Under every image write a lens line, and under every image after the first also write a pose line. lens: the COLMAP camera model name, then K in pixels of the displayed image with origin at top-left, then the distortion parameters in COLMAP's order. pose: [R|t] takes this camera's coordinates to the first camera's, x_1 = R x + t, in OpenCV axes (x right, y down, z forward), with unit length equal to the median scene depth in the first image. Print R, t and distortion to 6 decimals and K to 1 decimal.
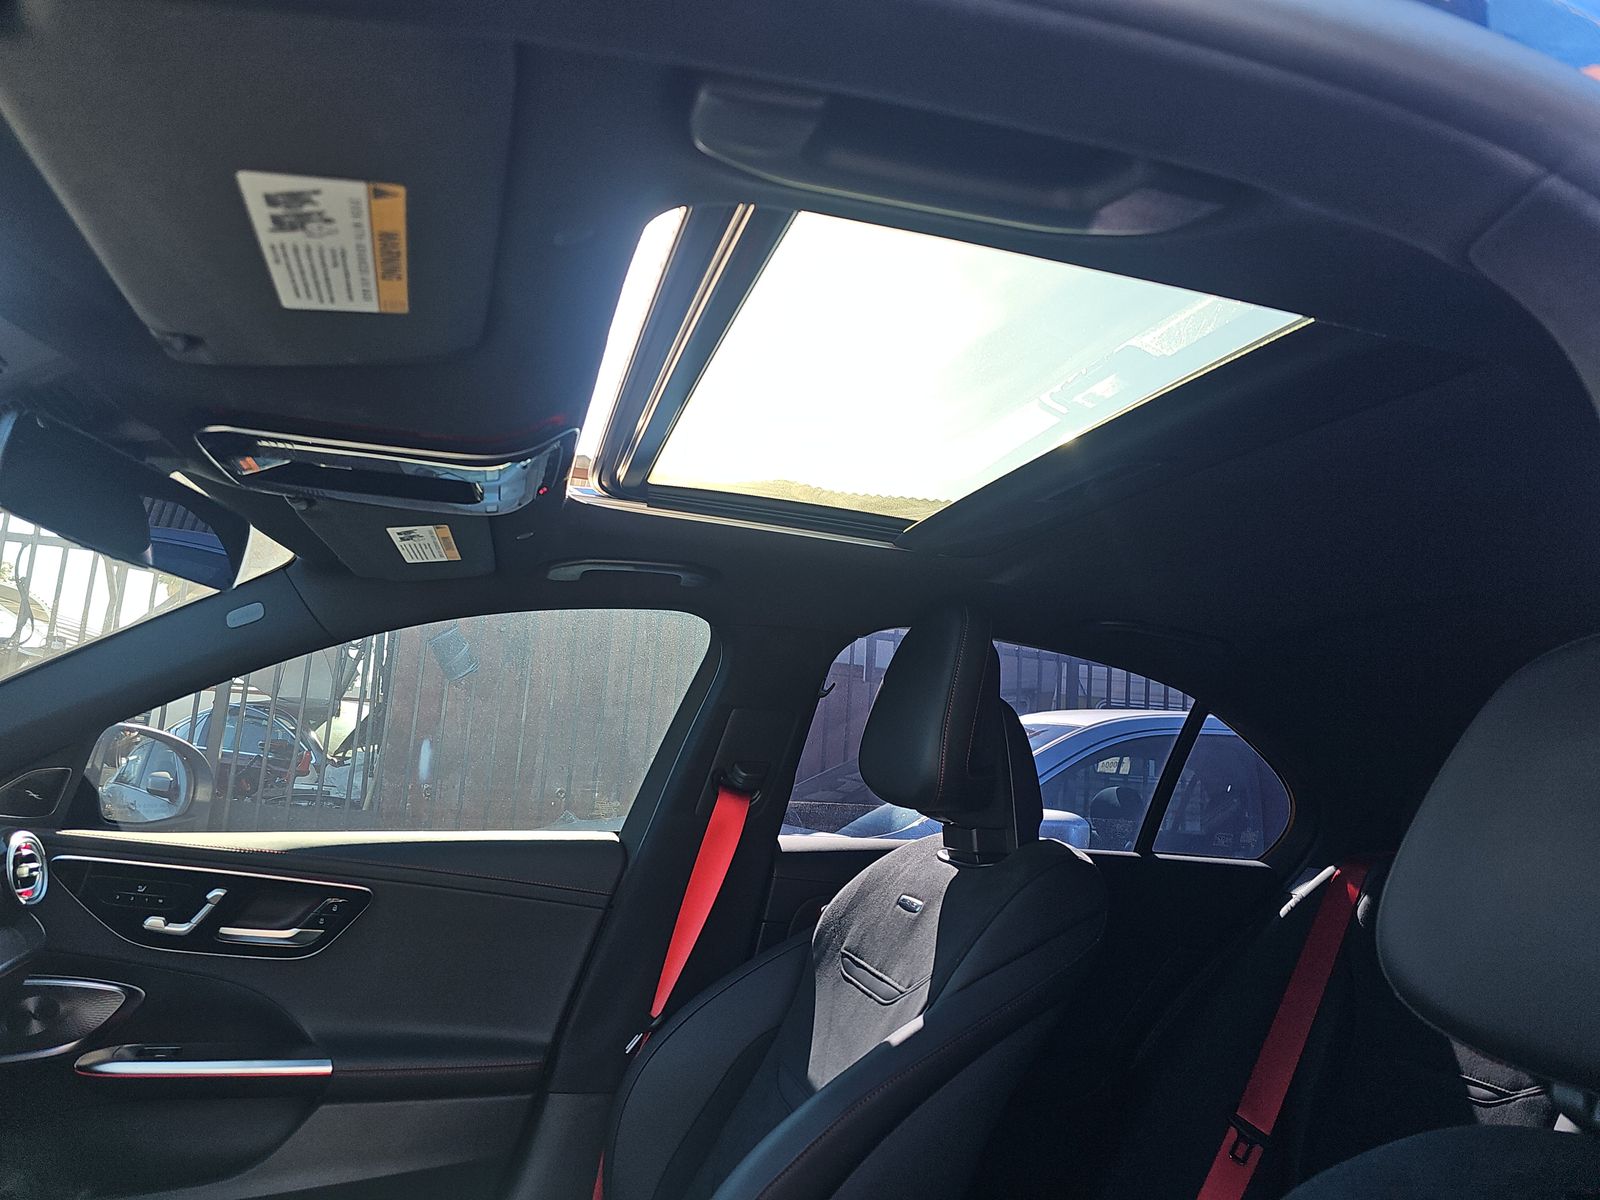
lens RADIAL K [[995.8, 0, 802.6], [0, 995.8, 578.3], [0, 0, 1]] dist [0.013226, -0.017142]
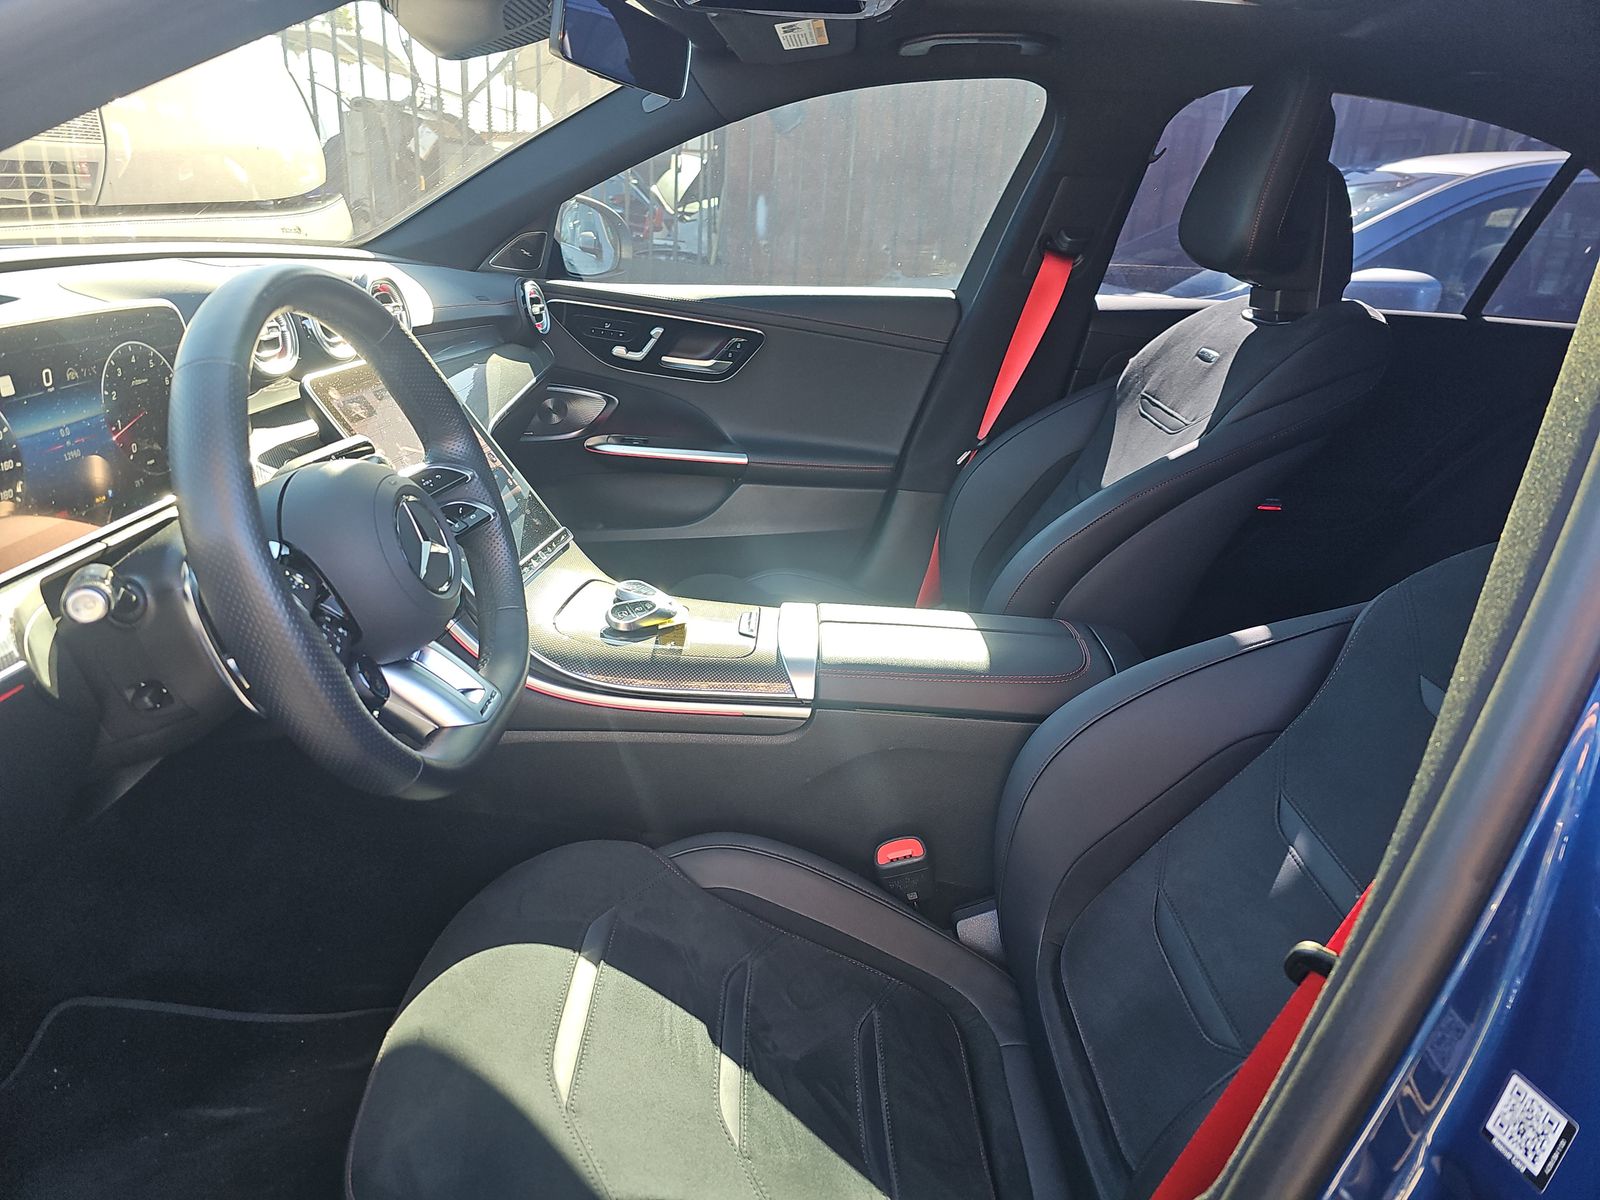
lens RADIAL K [[1069.4, 0, 800.0], [0, 1069.4, 600.0], [0, 0, 1]] dist [0.084677, -0.070960]
pose [[0.957757, 0.096876, -0.270771, 0.021171], [0.053160, 0.865685, 0.497758, -0.076389], [0.282623, -0.491125, 0.823966, -0.297033]]
